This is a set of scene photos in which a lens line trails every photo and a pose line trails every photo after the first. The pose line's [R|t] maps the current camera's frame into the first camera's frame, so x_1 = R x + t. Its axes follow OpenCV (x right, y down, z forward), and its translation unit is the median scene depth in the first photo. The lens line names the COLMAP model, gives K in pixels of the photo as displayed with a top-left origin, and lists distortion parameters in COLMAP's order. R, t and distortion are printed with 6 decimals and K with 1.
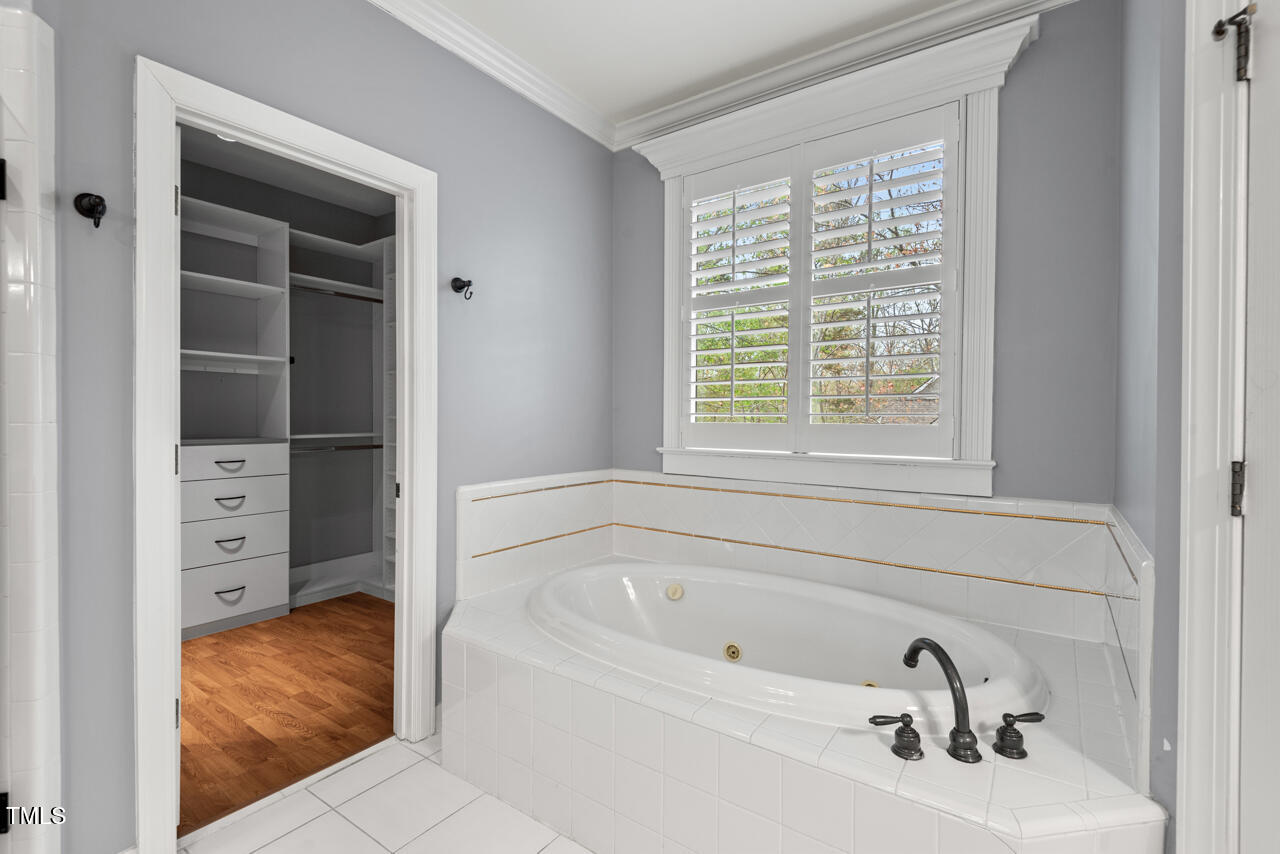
lens RADIAL K [[579.5, 0, 642.3], [0, 579.5, 425.5], [0, 0, 1]] dist [0.020481, -0.010226]
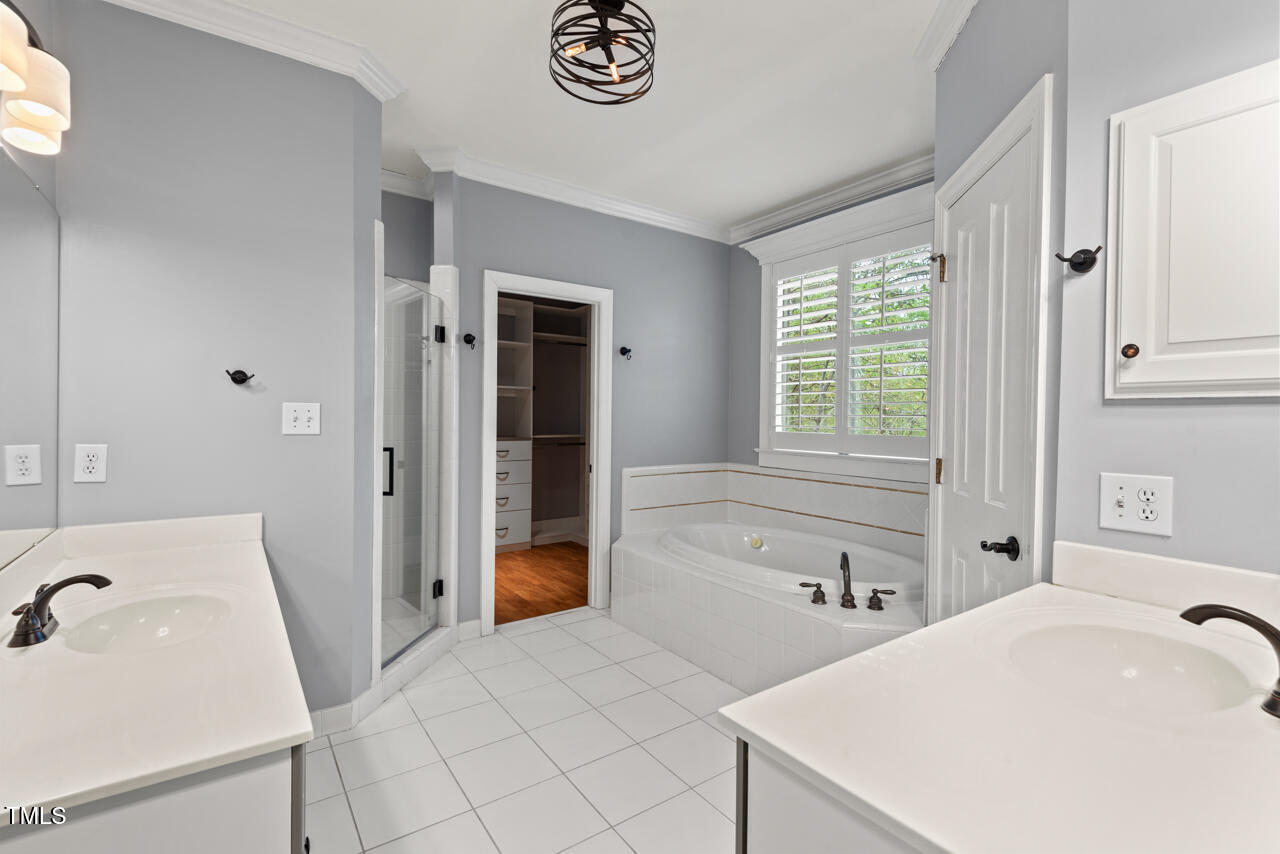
lens RADIAL K [[579.5, 0, 636.0], [0, 579.5, 425.9], [0, 0, 1]] dist [0.020481, -0.010226]
pose [[0.941771, 0.009186, -0.336128, 0.273192], [-0.009571, 0.999954, 0.000511, -0.018977], [0.336118, 0.002736, 0.941816, -0.558583]]
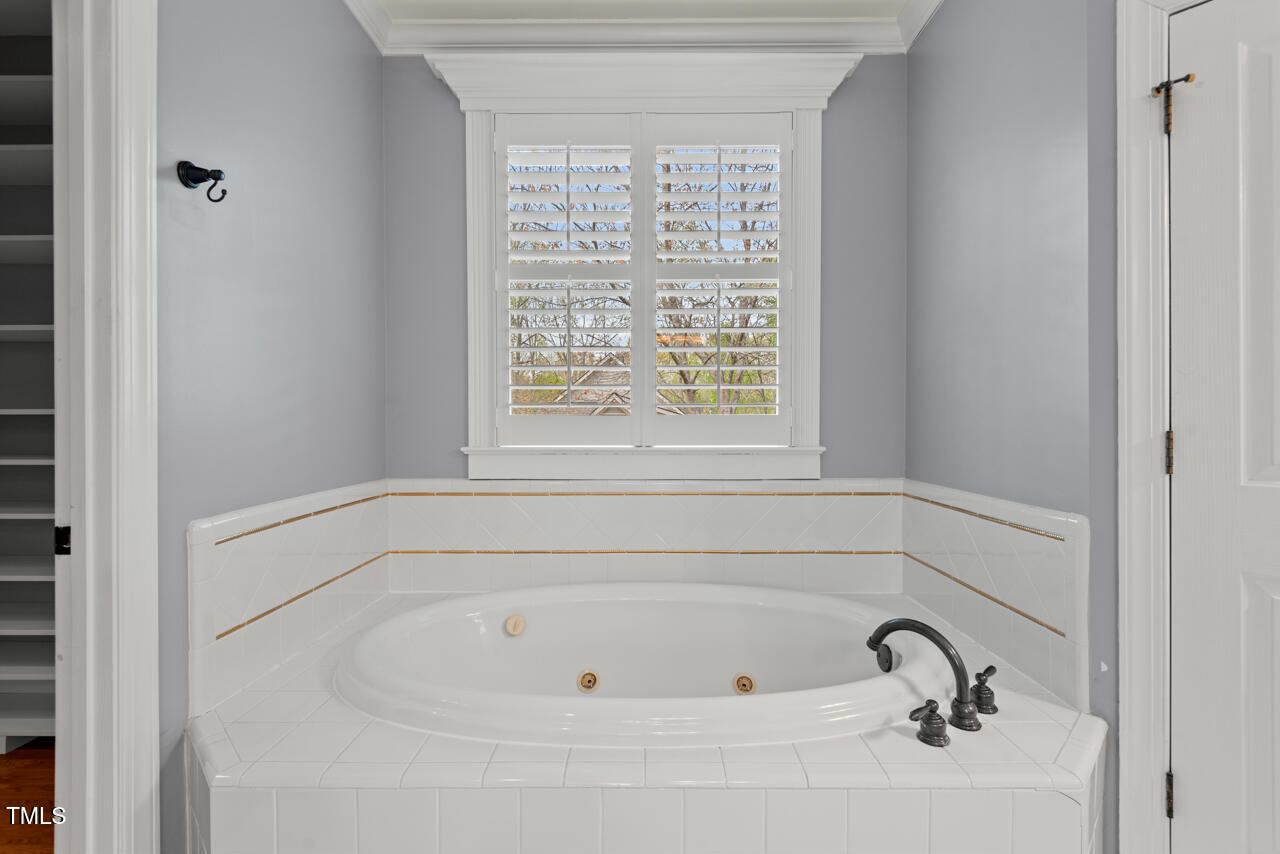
lens RADIAL K [[579.5, 0, 643.1], [0, 579.5, 425.0], [0, 0, 1]] dist [0.020481, -0.010226]
pose [[0.821242, -0.010052, 0.570491, -0.257753], [0.013789, 0.999902, -0.002230, 0.015118], [-0.570413, 0.009698, 0.821301, 0.242131]]
